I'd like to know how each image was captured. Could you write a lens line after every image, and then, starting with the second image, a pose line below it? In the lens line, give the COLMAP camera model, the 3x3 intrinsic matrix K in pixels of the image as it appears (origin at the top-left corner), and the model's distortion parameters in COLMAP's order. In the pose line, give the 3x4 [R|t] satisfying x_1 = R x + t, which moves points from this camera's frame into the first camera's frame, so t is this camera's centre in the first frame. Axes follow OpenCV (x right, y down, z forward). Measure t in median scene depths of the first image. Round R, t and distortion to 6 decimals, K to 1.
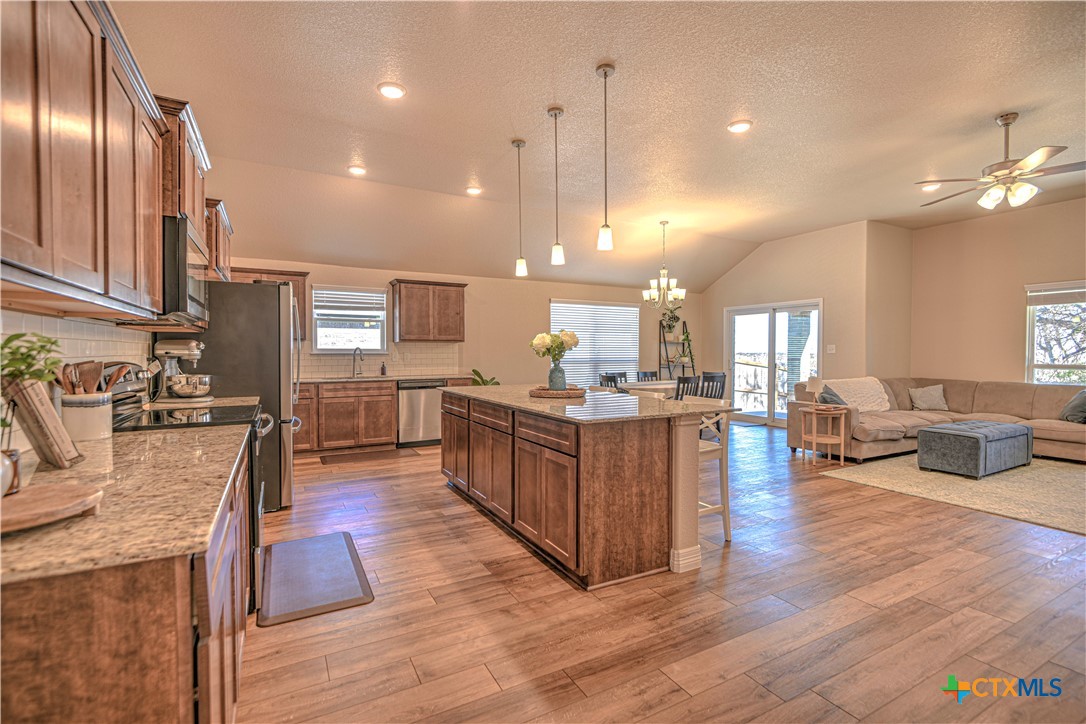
lens RADIAL K [[499.5, 0, 547.3], [0, 499.5, 358.9], [0, 0, 1]] dist [0.008270, -0.001490]
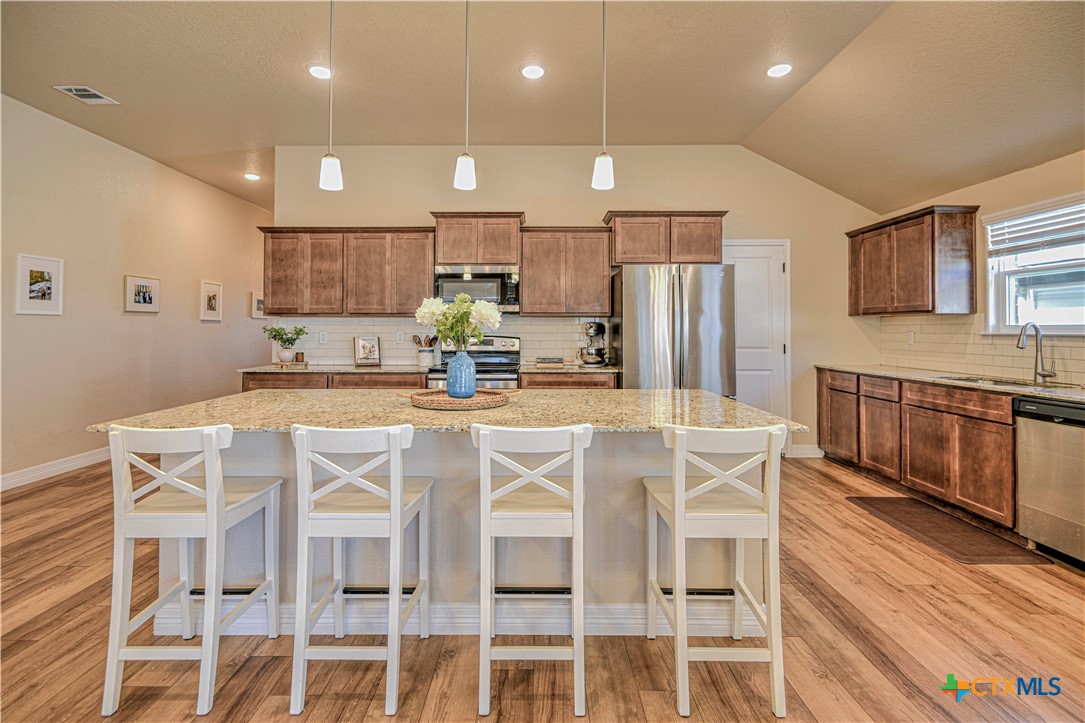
lens RADIAL K [[499.1, 0, 539.1], [0, 499.1, 319.2], [0, 0, 1]] dist [0.008270, -0.001490]
pose [[-0.490227, -0.017895, -0.871411, 0.686716], [-0.012056, 0.999833, -0.013750, -0.029926], [0.871512, 0.003765, -0.490360, 1.887748]]
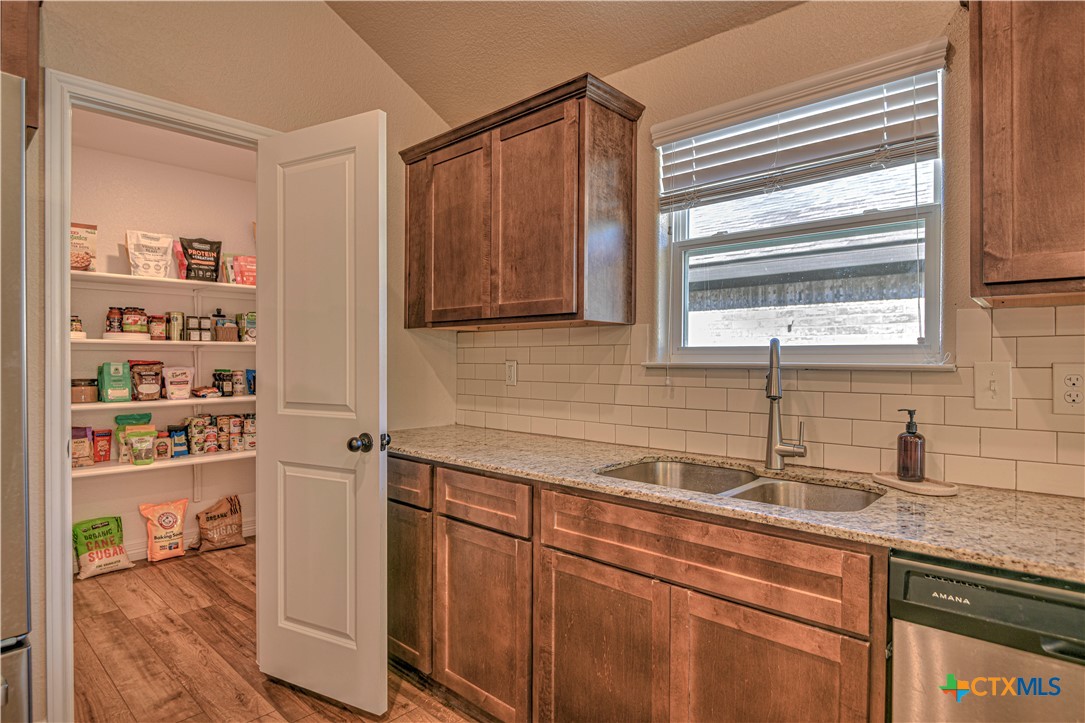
lens RADIAL K [[583.6, 0, 541.6], [0, 583.6, 361.0], [0, 0, 1]] dist [-0.006697, -0.001023]
pose [[0.310118, 0.004869, -0.950686, -0.373437], [-0.011441, 0.999934, 0.001390, -0.027879], [0.950629, 0.010446, 0.310153, 1.888554]]
